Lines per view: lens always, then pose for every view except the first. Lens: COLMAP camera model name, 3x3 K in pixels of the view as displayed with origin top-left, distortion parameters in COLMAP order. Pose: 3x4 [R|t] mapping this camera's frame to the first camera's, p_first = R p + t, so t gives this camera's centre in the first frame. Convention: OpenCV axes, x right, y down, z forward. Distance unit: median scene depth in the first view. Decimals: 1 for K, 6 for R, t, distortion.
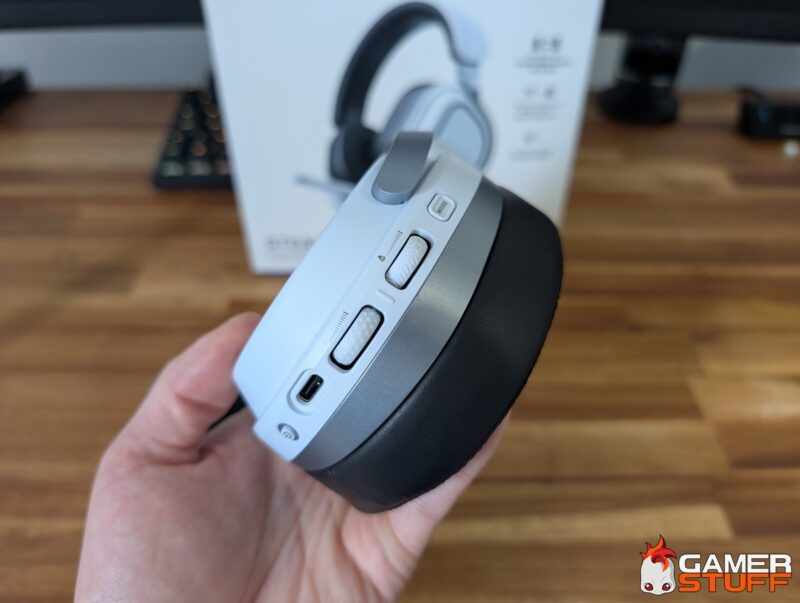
lens RADIAL K [[610.9, 0, 394.3], [0, 610.9, 318.0], [0, 0, 1]] dist [-0.034400, 0.016659]
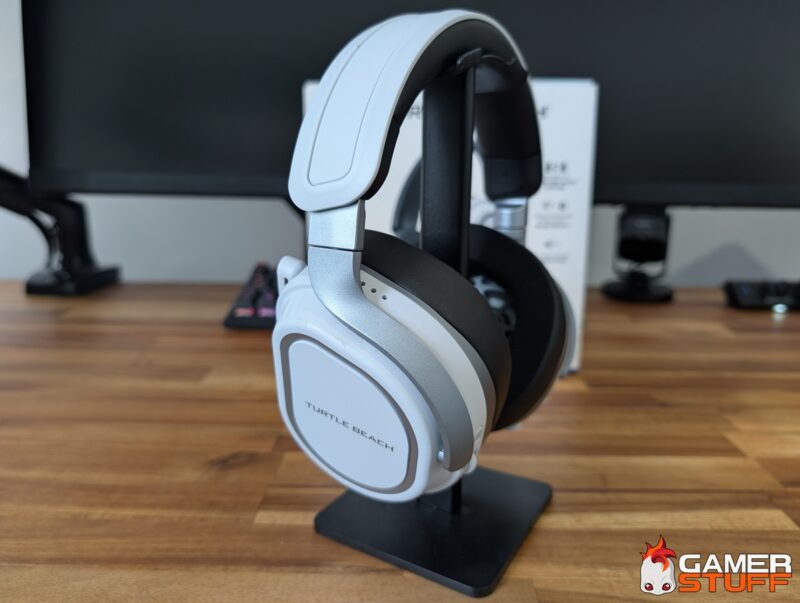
lens RADIAL K [[610.9, 0, 394.3], [0, 610.9, 310.1], [0, 0, 1]] dist [-0.034400, 0.016659]
pose [[0.999673, 0.010430, -0.023327, -0.066093], [-0.020342, 0.877328, -0.479459, 0.431632], [0.015464, 0.479777, 0.877254, -0.034407]]
